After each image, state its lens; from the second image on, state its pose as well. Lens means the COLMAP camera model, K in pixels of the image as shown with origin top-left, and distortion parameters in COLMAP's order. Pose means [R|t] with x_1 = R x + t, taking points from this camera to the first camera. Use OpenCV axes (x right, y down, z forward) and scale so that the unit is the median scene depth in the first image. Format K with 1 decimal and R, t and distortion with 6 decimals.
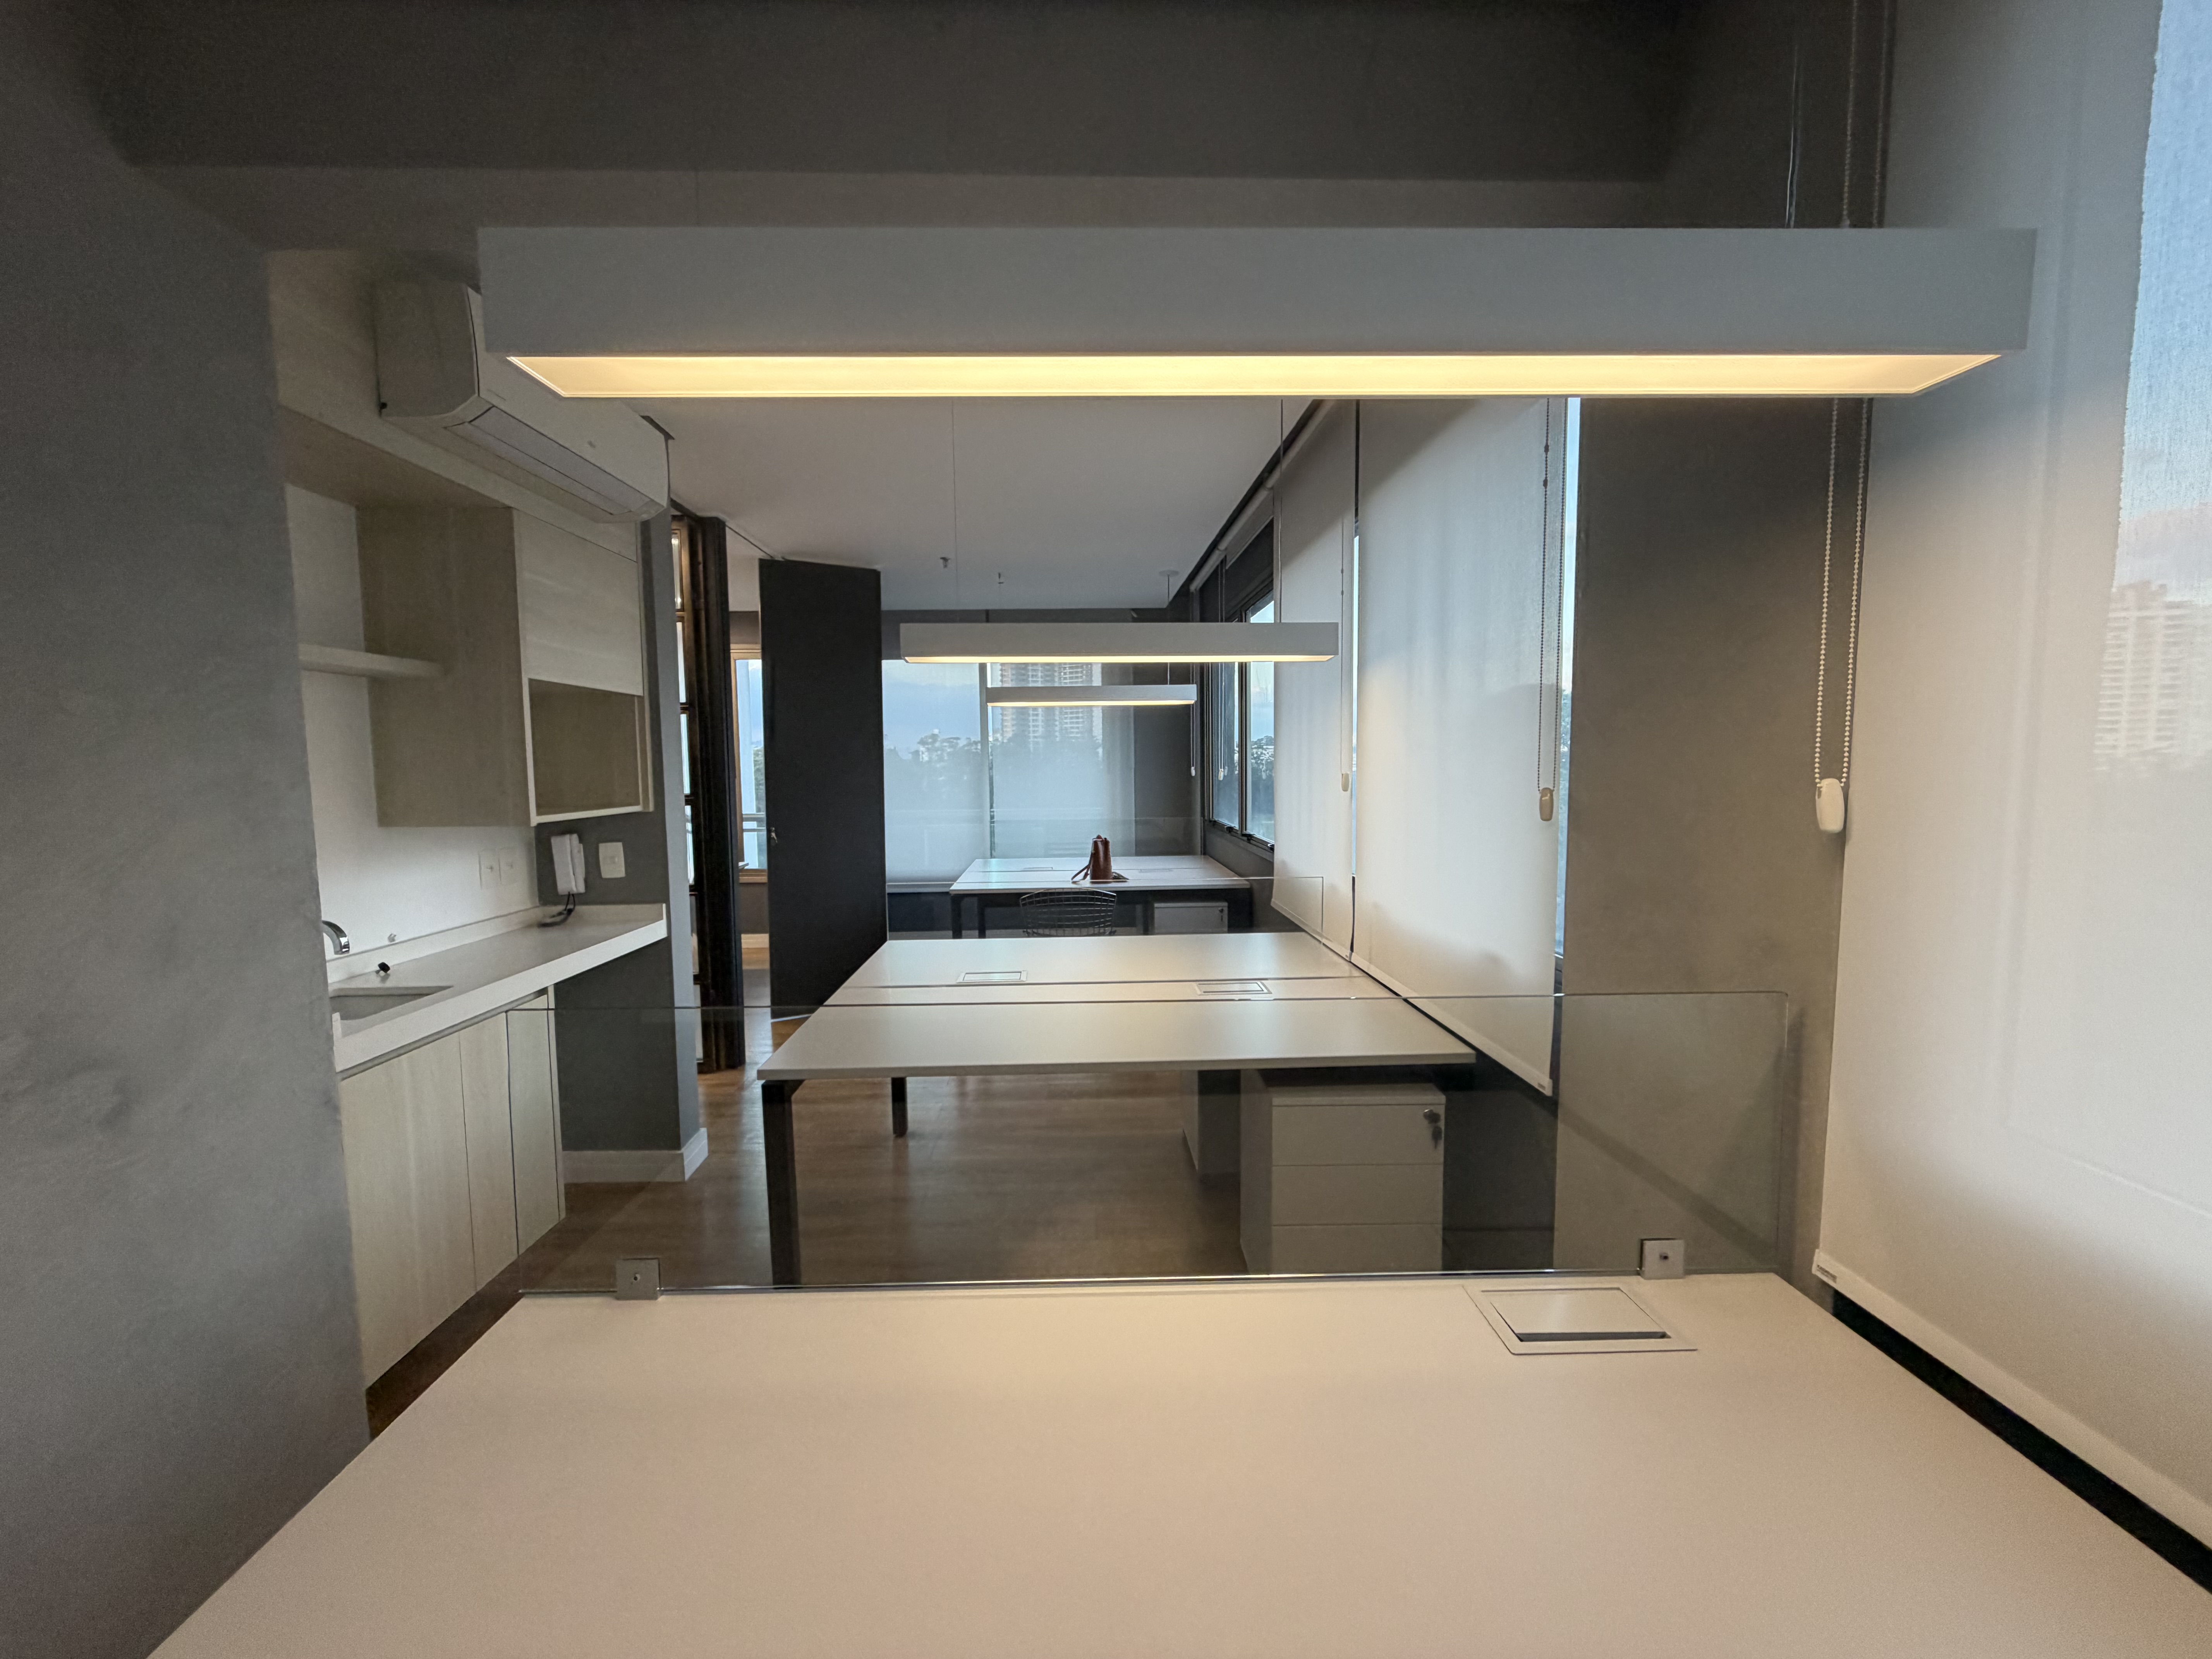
lens RADIAL K [[885.4, 0, 1100.4], [0, 885.4, 830.4], [0, 0, 1]] dist [-0.000112, 0.000394]
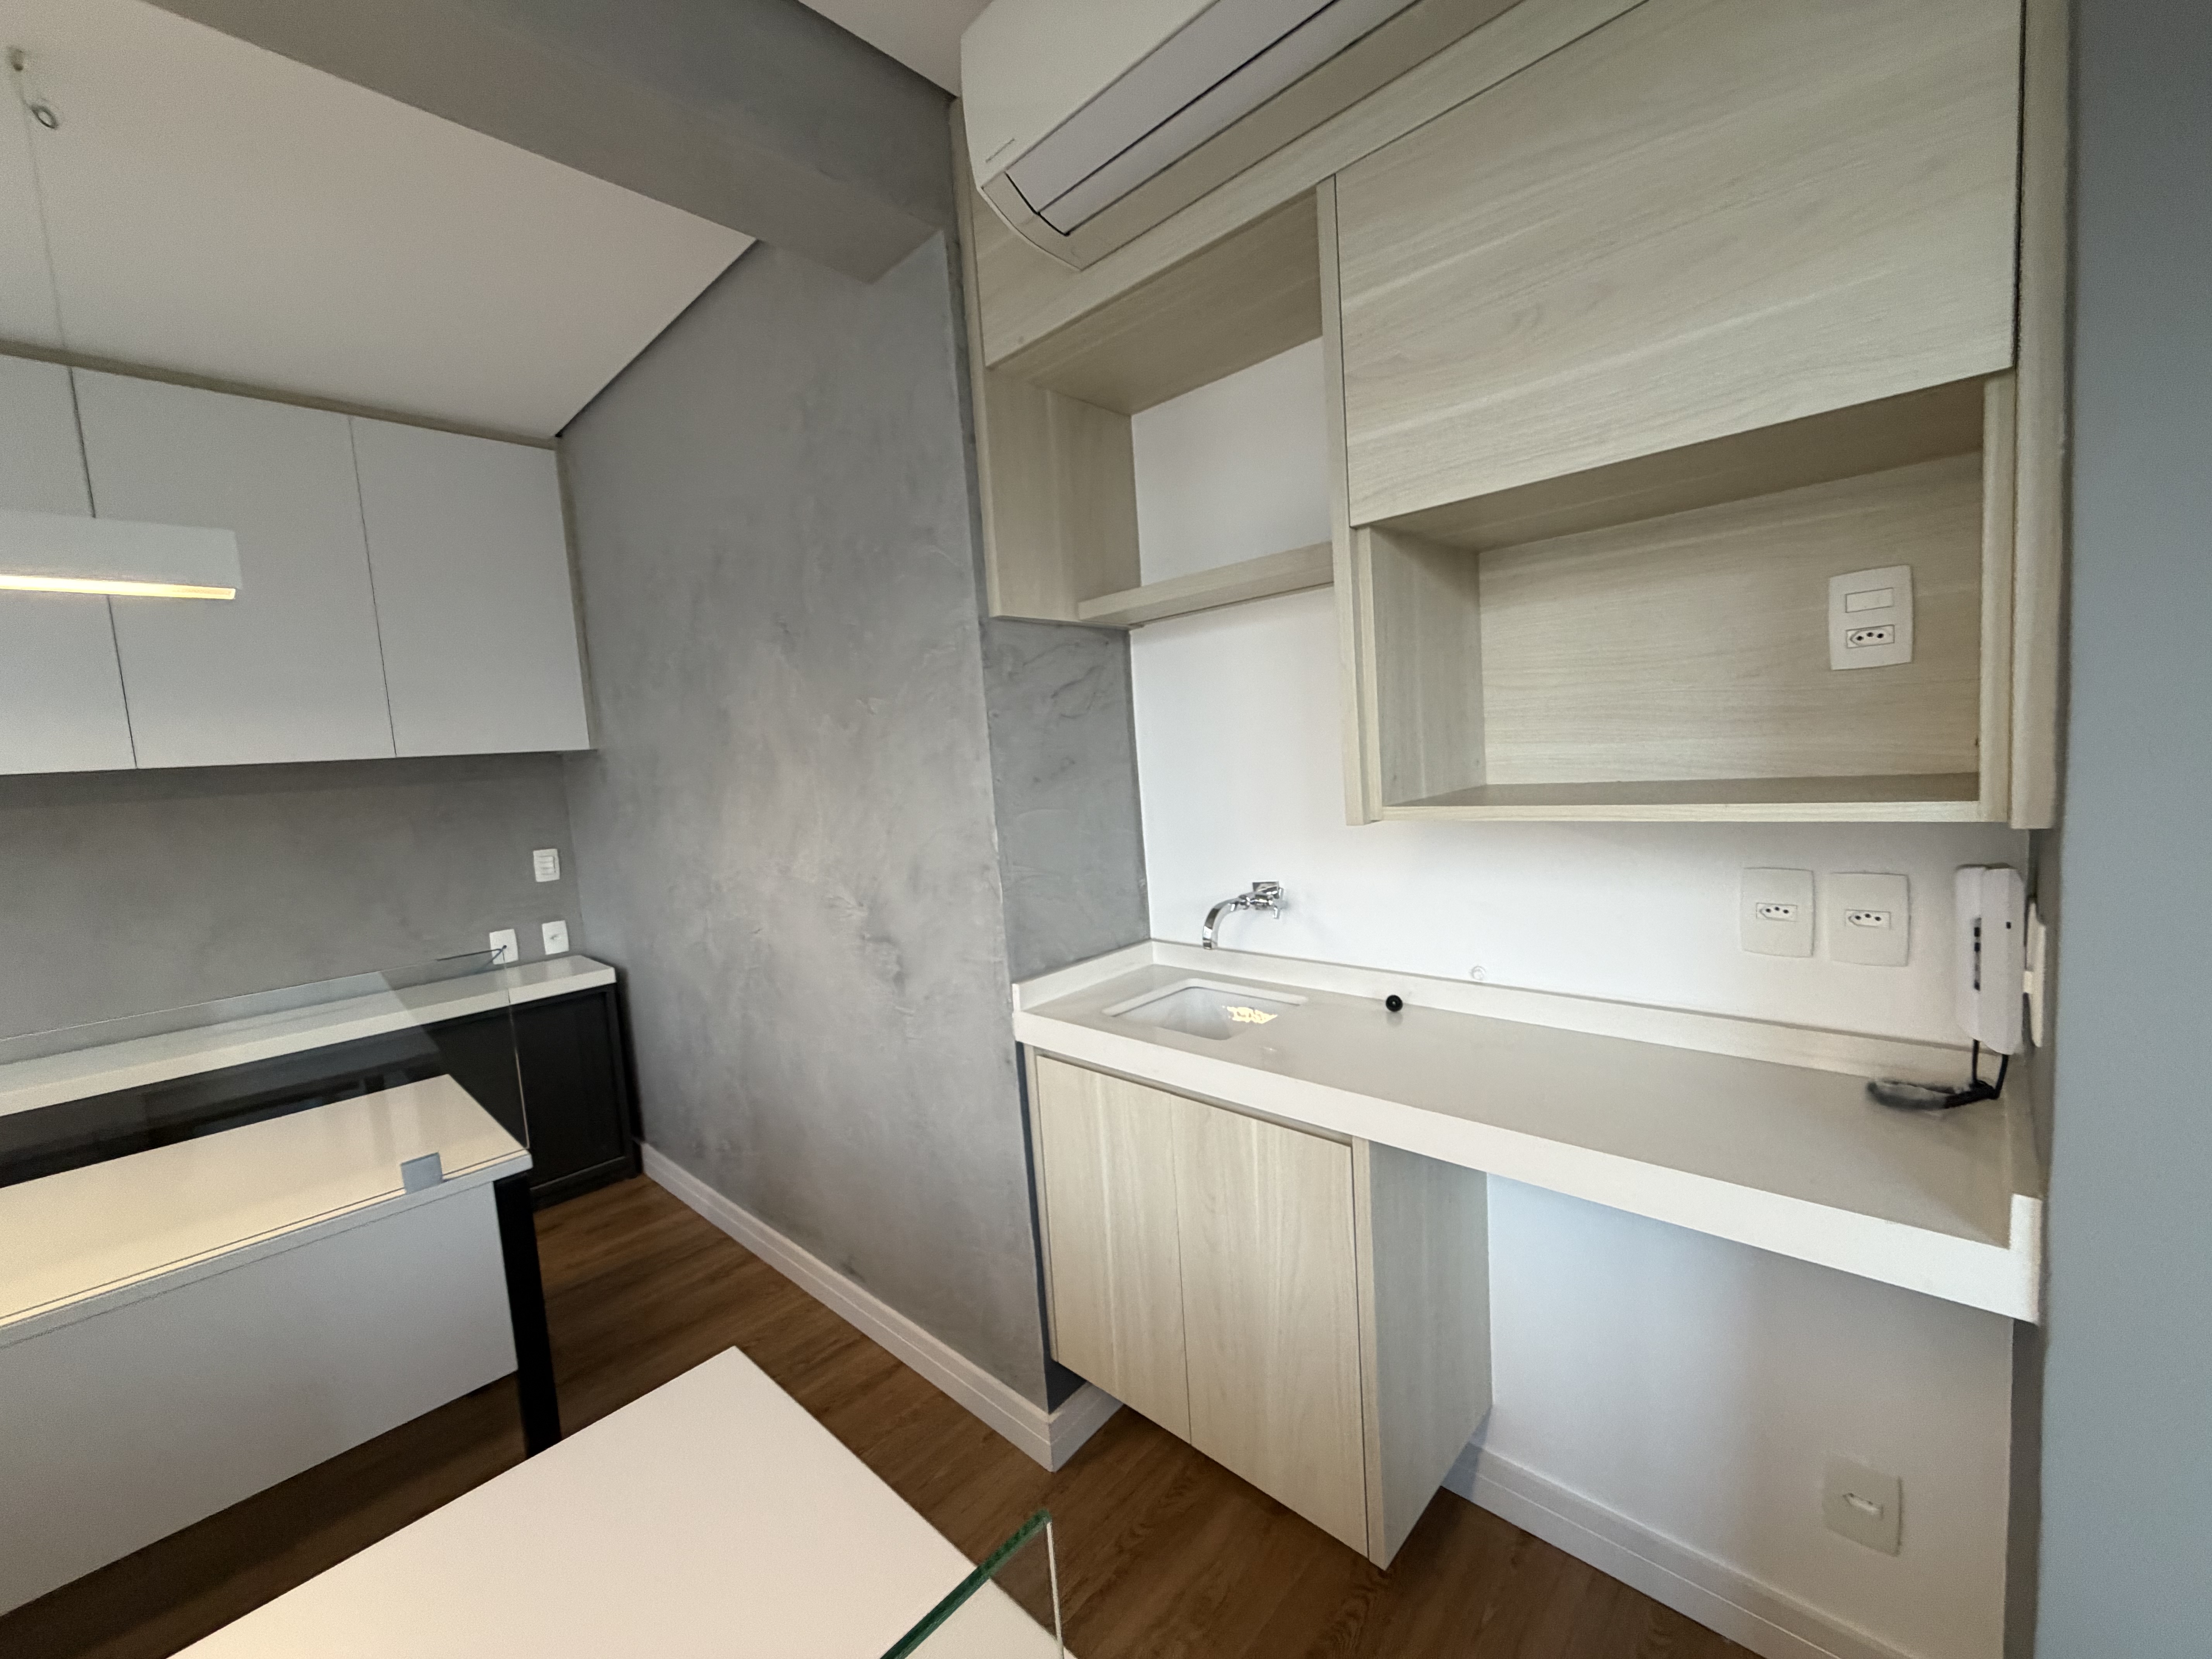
lens RADIAL K [[885.4, 0, 1100.4], [0, 885.4, 830.4], [0, 0, 1]] dist [-0.000112, 0.000394]
pose [[-0.699887, 0.126974, -0.702877, -0.309187], [0.024776, 0.987795, 0.153774, -0.143690], [0.713824, 0.090210, -0.694491, 2.162935]]
